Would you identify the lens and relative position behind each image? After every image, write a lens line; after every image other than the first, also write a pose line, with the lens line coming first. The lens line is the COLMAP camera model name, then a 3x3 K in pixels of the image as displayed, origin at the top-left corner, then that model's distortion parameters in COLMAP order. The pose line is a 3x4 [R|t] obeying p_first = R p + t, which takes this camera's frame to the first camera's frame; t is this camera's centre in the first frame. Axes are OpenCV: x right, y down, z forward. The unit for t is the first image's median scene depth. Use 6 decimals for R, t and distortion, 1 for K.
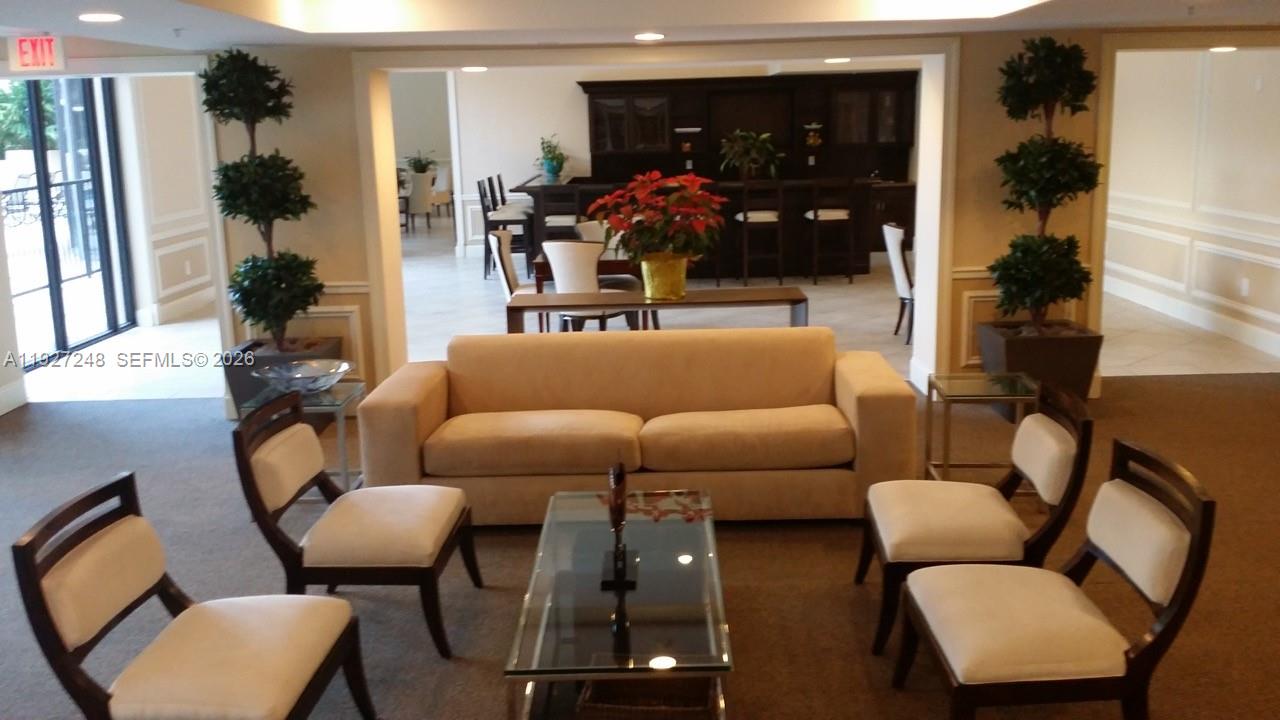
lens RADIAL K [[1191.2, 0, 640.0], [0, 1191.2, 360.0], [0, 0, 1]] dist [-0.030104, -0.012678]
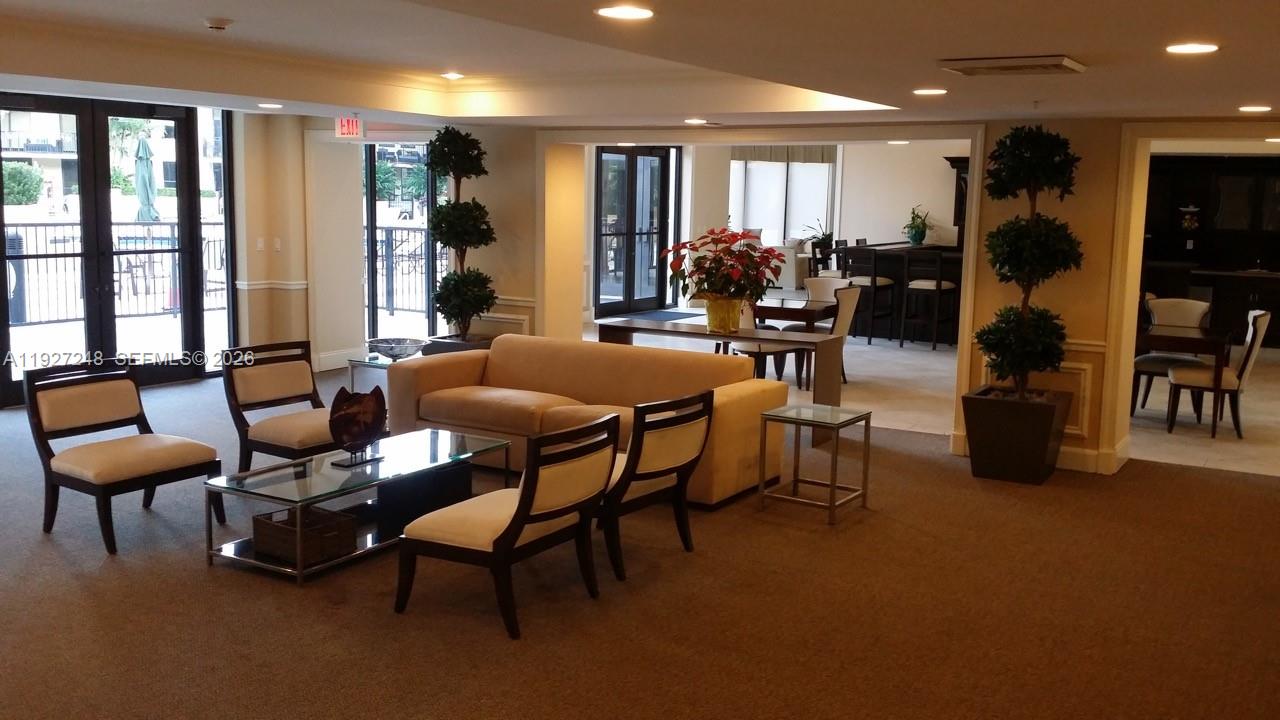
lens RADIAL K [[1192.1, 0, 640.0], [0, 1192.1, 360.0], [0, 0, 1]] dist [0.002718, 0.001104]
pose [[0.857490, 0.112989, -0.501940, 0.589691], [-0.140554, 0.989922, -0.017280, 0.010101], [0.494929, 0.085367, 0.864730, -0.110221]]
